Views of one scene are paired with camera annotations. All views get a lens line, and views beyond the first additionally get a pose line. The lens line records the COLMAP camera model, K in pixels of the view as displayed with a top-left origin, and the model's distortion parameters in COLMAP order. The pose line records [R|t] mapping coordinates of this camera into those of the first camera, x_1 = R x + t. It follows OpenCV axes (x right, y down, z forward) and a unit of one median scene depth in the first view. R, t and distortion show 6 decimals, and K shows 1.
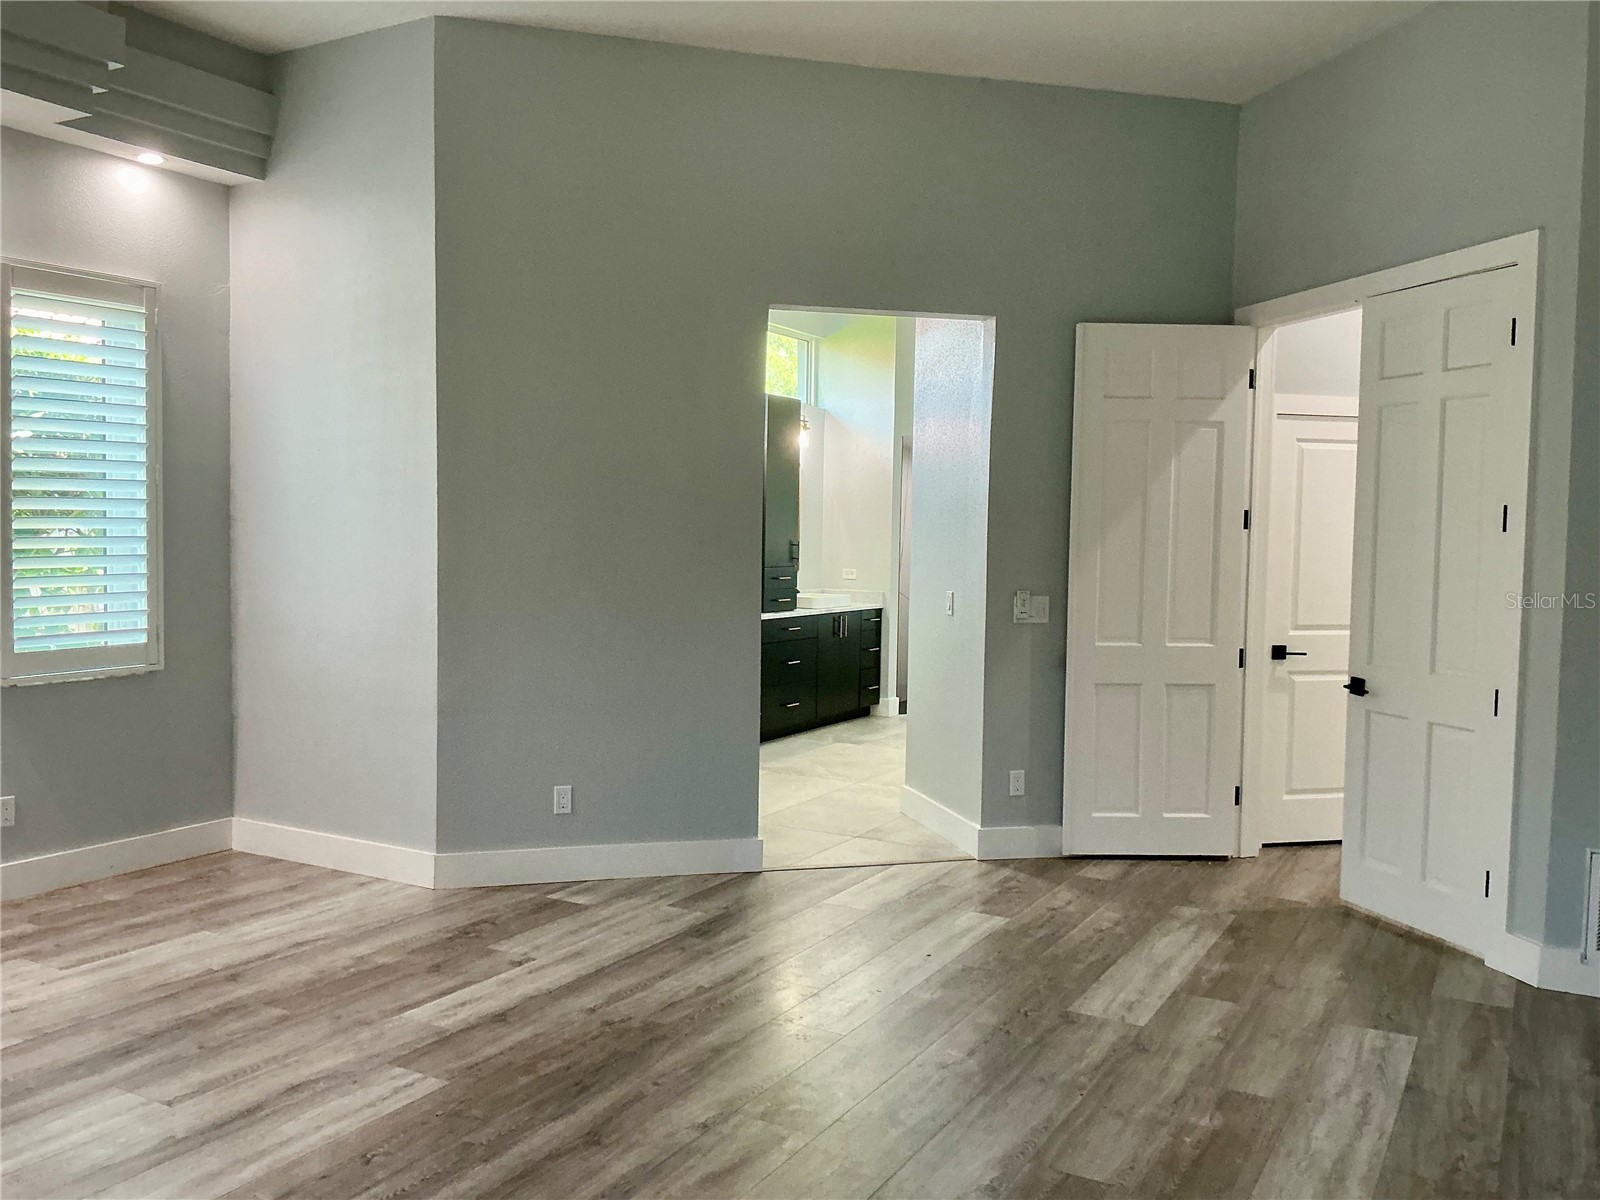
lens RADIAL K [[1326.0, 0, 800.0], [0, 1326.0, 600.0], [0, 0, 1]] dist [0.085626, -0.171176]
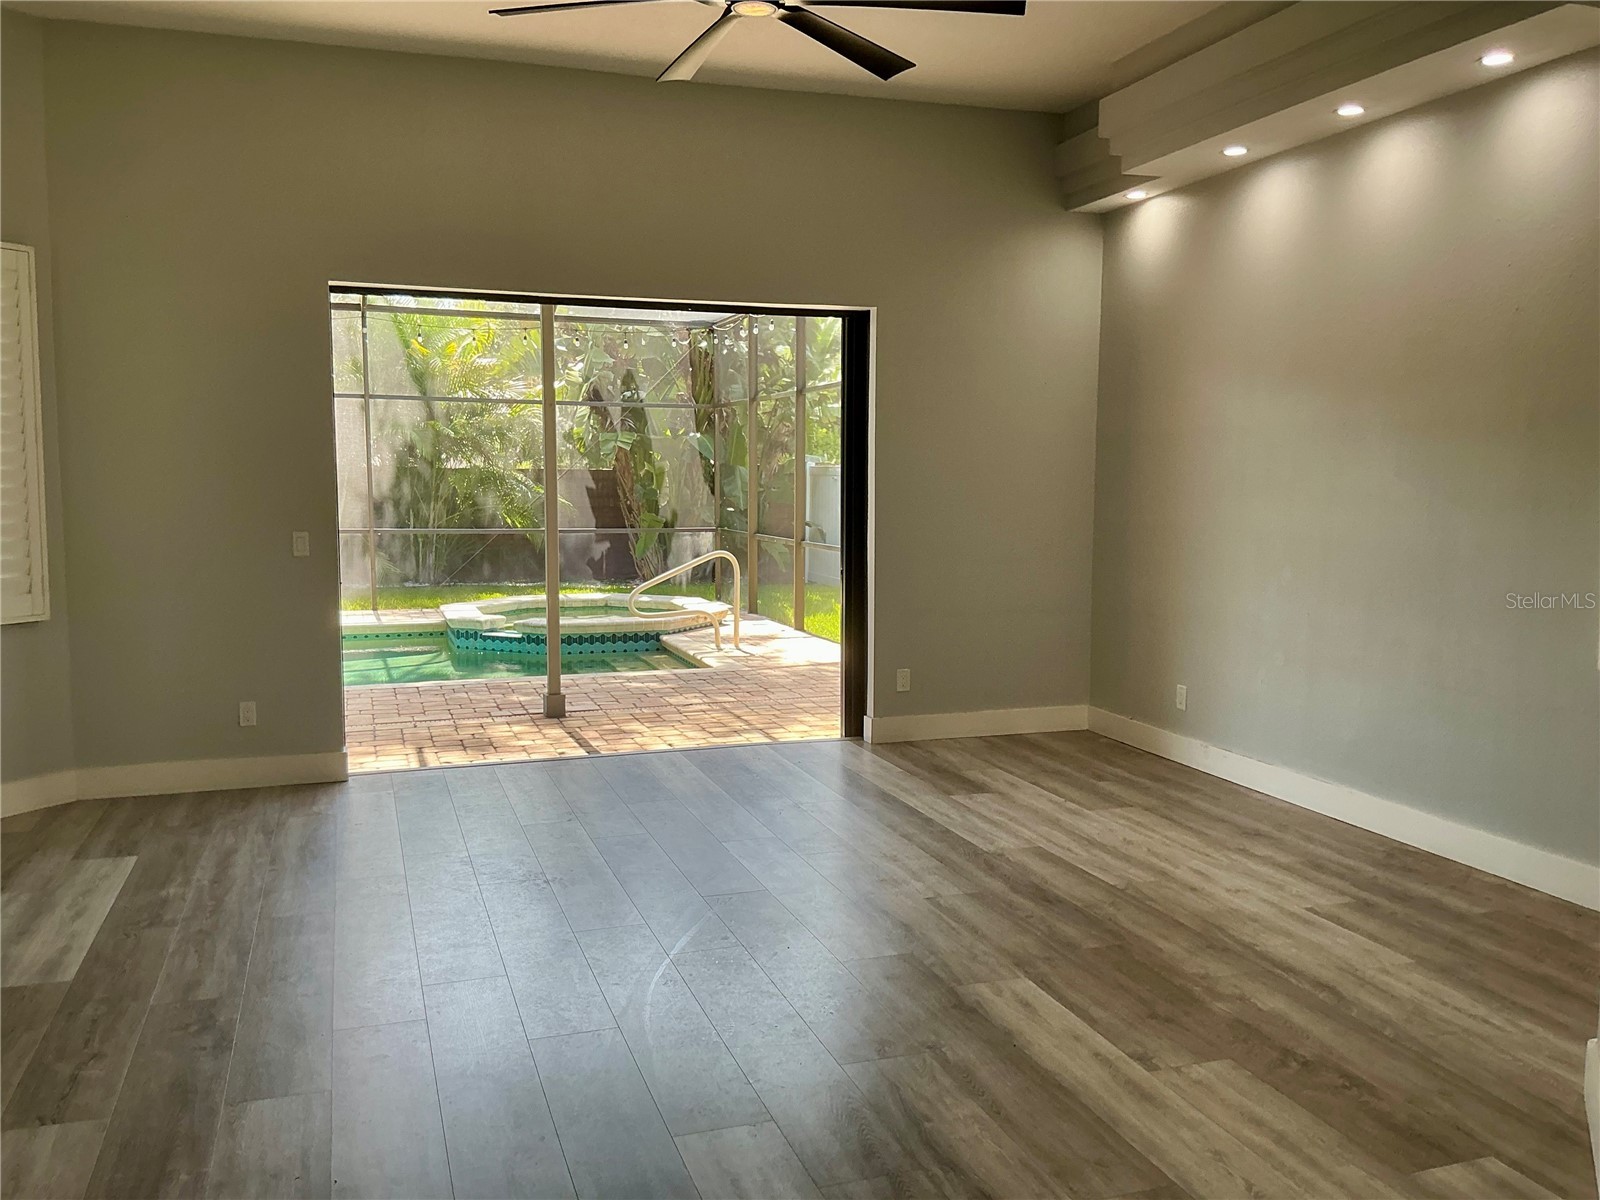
lens RADIAL K [[1326.0, 0, 800.0], [0, 1326.0, 600.0], [0, 0, 1]] dist [0.085626, -0.171176]
pose [[-0.665021, 0.053933, -0.744875, 0.445464], [-0.054609, 0.991207, 0.120524, -0.064094], [0.744826, 0.120828, -0.656228, 1.250563]]
